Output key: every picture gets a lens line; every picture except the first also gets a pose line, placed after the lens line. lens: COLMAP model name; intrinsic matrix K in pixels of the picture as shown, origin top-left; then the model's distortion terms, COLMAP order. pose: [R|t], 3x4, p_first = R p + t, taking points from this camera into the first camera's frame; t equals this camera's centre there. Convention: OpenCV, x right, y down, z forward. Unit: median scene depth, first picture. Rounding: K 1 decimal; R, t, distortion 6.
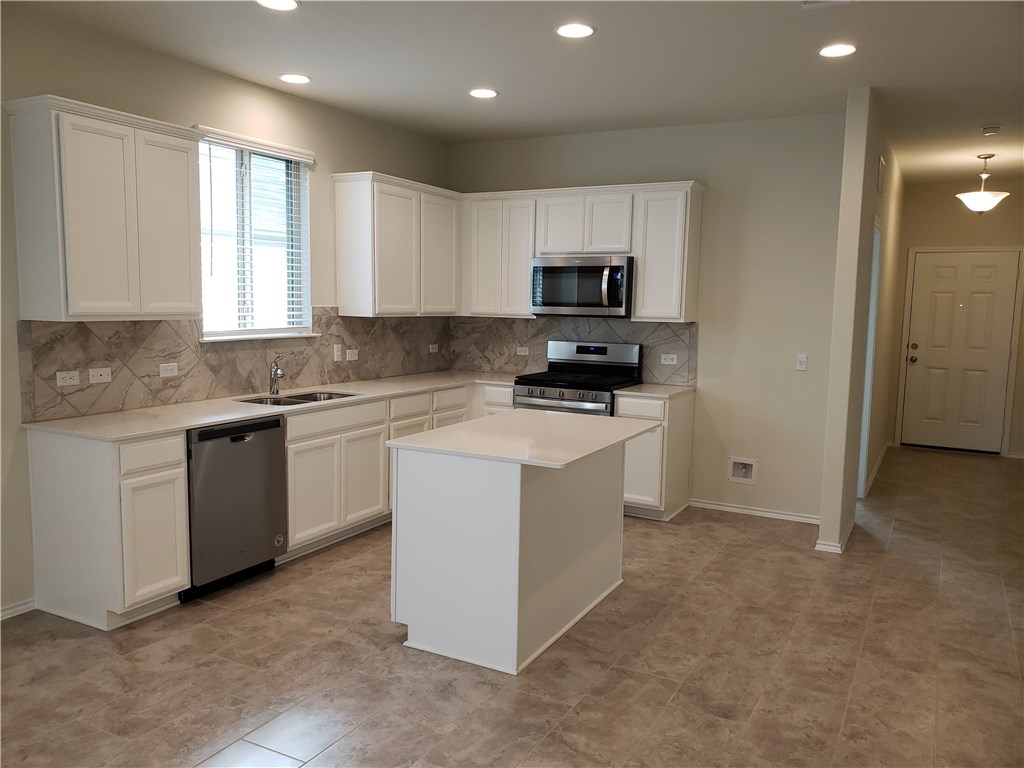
lens RADIAL K [[800.8, 0, 510.6], [0, 800.8, 386.1], [0, 0, 1]] dist [0.026317, -0.013131]
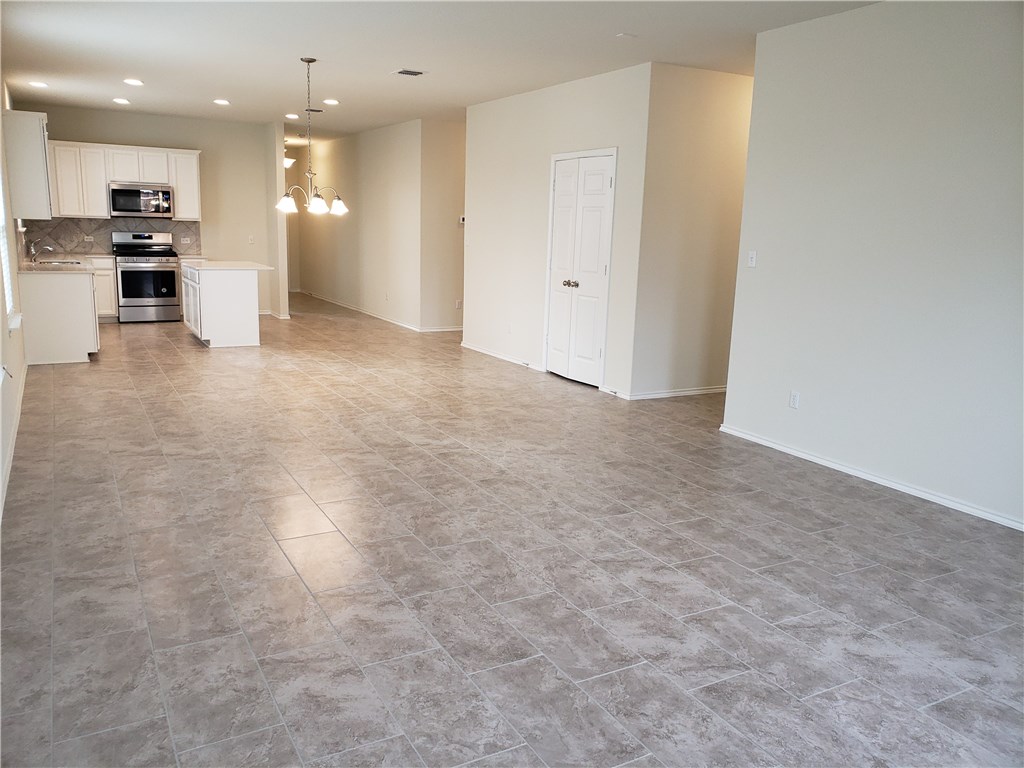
lens RADIAL K [[800.8, 0, 503.5], [0, 800.8, 374.1], [0, 0, 1]] dist [0.026317, -0.013131]
pose [[0.544755, -0.157997, 0.823577, -1.125146], [0.070024, 0.987232, 0.143075, 0.065441], [-0.835667, -0.020271, 0.548863, -0.771907]]
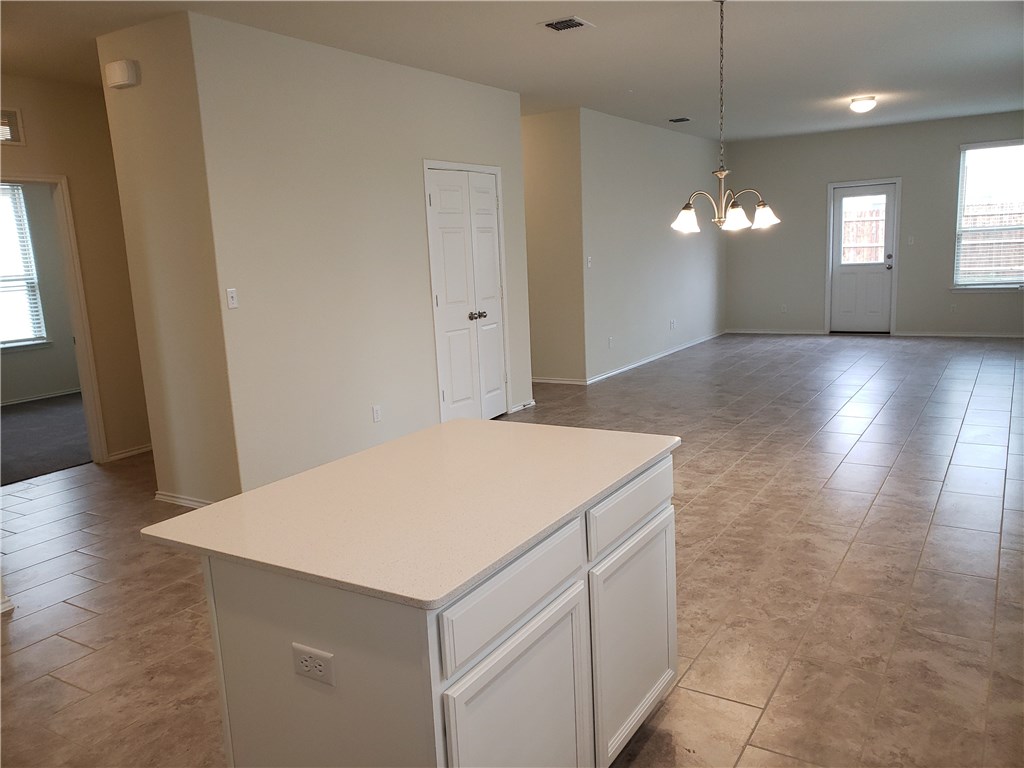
lens RADIAL K [[800.8, 0, 502.5], [0, 800.8, 375.6], [0, 0, 1]] dist [0.026317, -0.013131]
pose [[-0.997358, 0.013807, 0.071318, 0.007283], [0.032592, 0.962458, 0.269465, -0.110321], [-0.064920, 0.271078, -0.960366, 1.046157]]
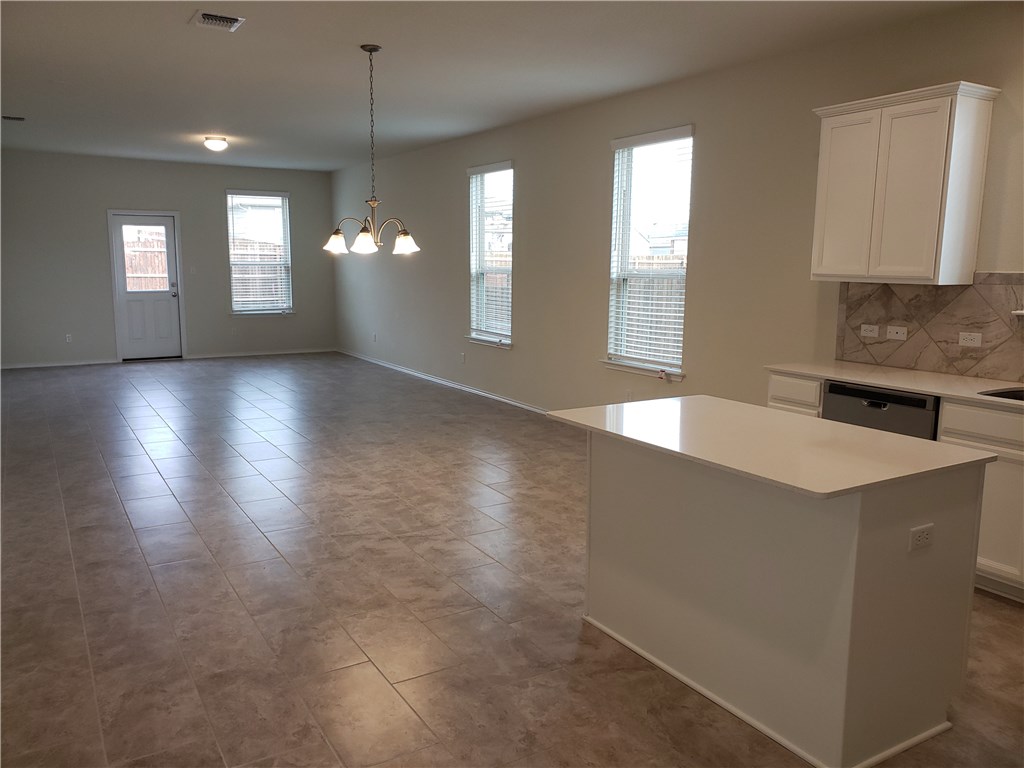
lens RADIAL K [[800.8, 0, 506.4], [0, 800.8, 371.2], [0, 0, 1]] dist [0.026317, -0.013131]
pose [[-0.510498, 0.093904, -0.854736, 0.544477], [-0.112033, 0.978283, 0.174390, -0.071486], [0.852549, 0.184785, -0.488891, 0.814960]]
